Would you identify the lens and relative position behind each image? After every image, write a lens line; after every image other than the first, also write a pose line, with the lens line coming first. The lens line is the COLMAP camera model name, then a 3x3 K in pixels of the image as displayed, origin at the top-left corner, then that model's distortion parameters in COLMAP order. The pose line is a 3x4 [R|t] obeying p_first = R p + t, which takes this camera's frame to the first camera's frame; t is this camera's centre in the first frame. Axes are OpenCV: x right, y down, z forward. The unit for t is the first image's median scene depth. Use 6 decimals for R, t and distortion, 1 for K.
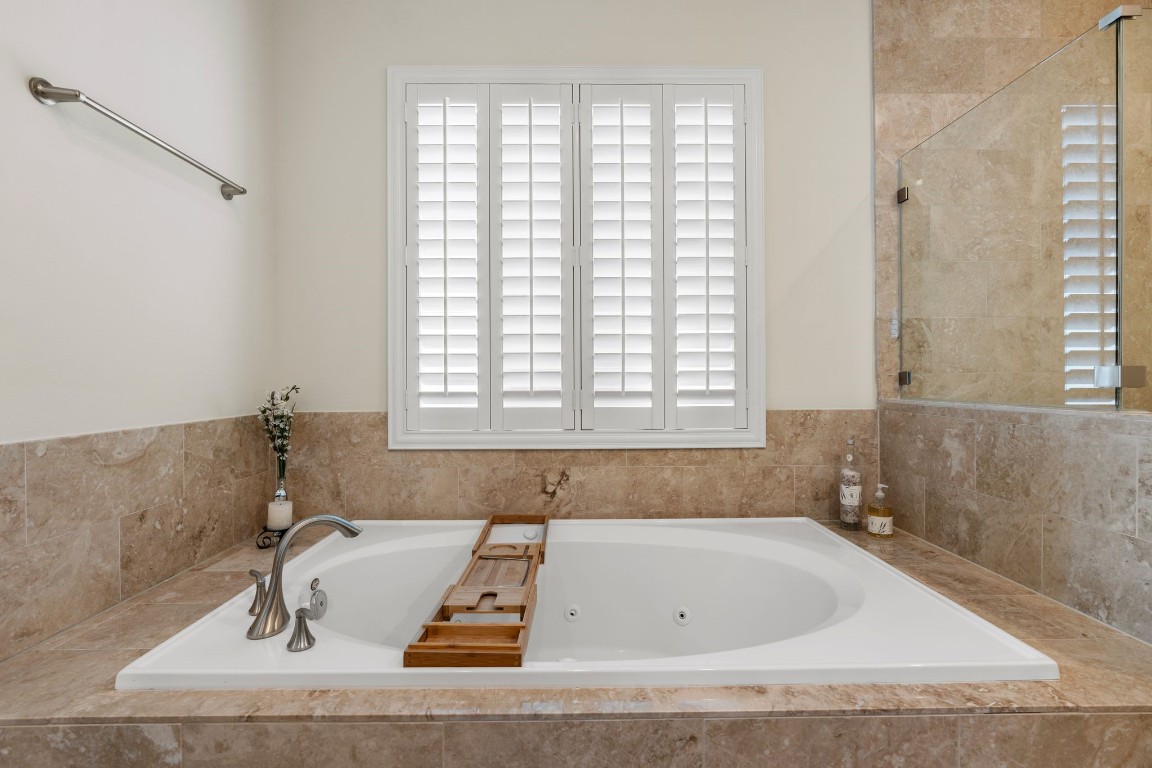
lens RADIAL K [[514.7, 0, 574.5], [0, 514.7, 386.0], [0, 0, 1]] dist [-0.008881, 0.002838]
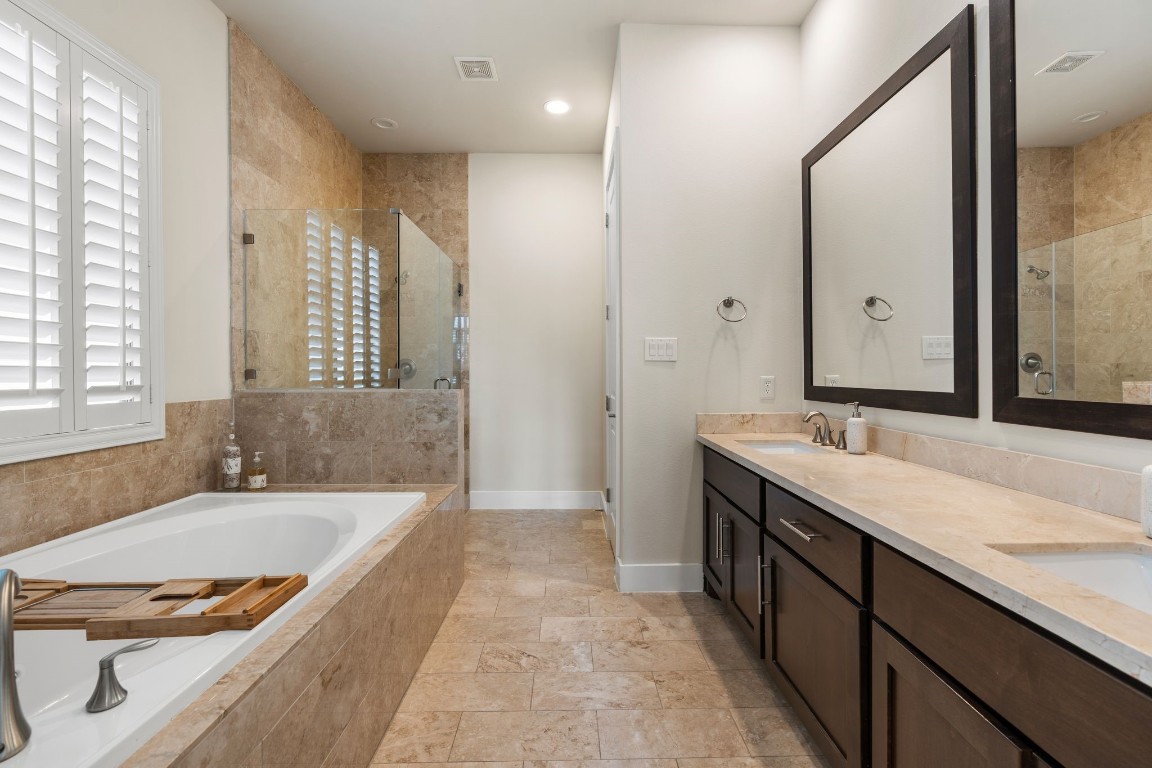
lens RADIAL K [[514.7, 0, 577.3], [0, 514.7, 378.5], [0, 0, 1]] dist [-0.008881, 0.002838]
pose [[0.004102, -0.005274, 0.999978, -0.699388], [0.015265, 0.999870, 0.005211, 0.002278], [-0.999875, 0.015243, 0.004182, 0.131568]]
